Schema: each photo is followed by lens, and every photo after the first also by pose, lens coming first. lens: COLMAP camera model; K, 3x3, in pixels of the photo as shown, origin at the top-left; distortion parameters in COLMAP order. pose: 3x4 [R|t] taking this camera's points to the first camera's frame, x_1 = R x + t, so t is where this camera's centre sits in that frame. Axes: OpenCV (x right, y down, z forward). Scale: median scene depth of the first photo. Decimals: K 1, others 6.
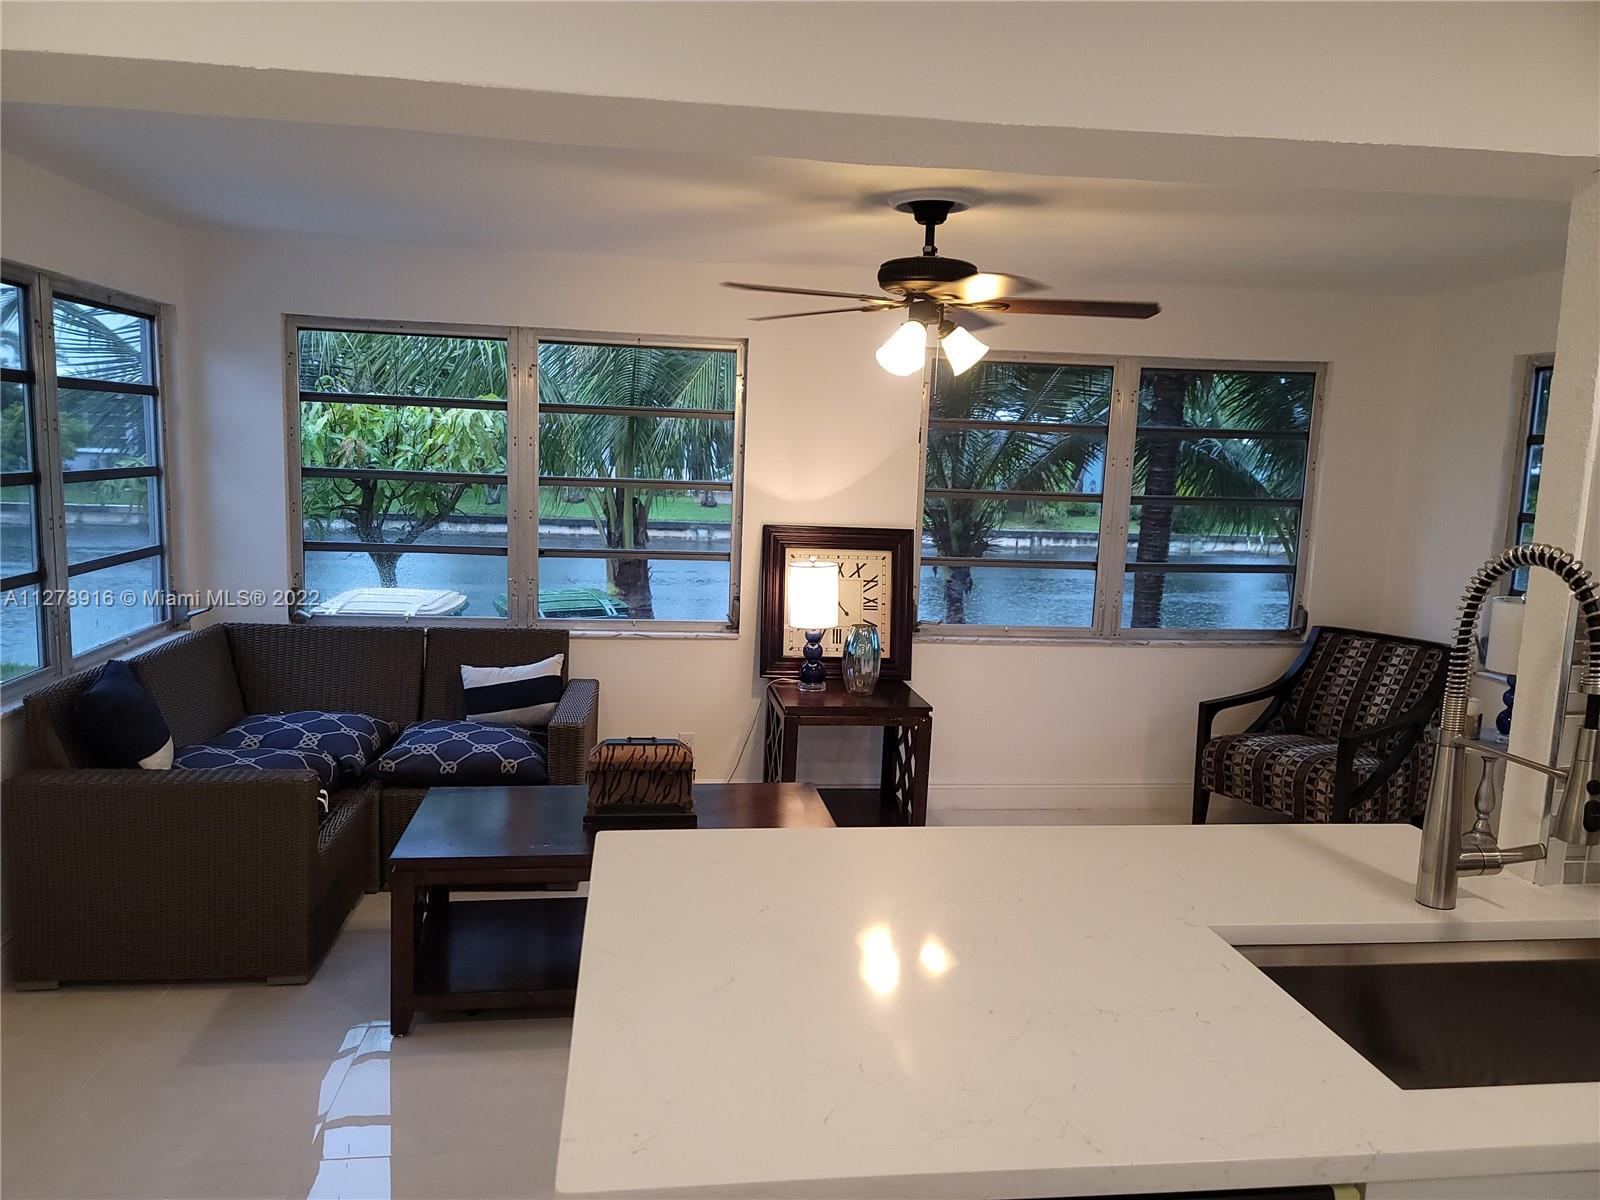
lens RADIAL K [[1169.3, 0, 821.2], [0, 1169.3, 604.2], [0, 0, 1]] dist [0.077675, -0.057247]
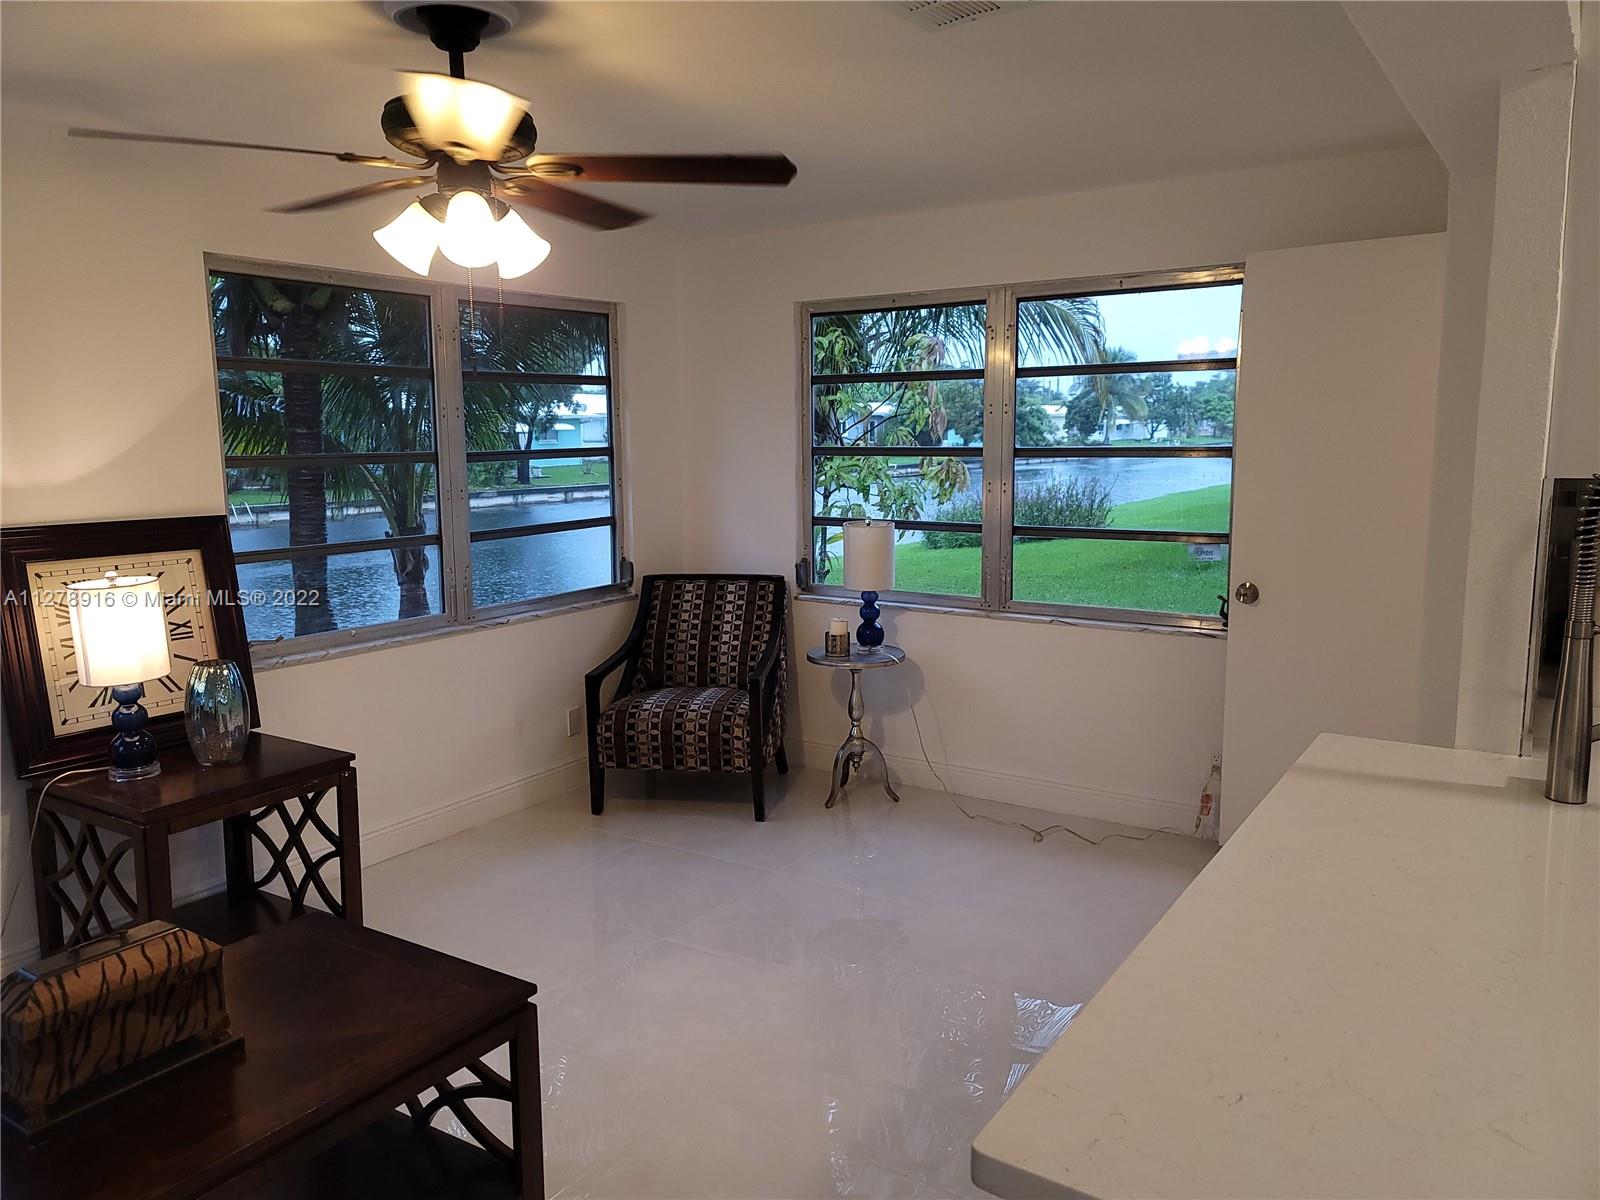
lens RADIAL K [[1152.3, 0, 842.9], [0, 1152.3, 595.1], [0, 0, 1]] dist [0.005109, 0.000160]
pose [[0.649478, -0.149059, 0.745627, -0.202849], [0.128340, 0.988018, 0.085725, -0.028359], [-0.749471, 0.040017, 0.660827, 0.269610]]
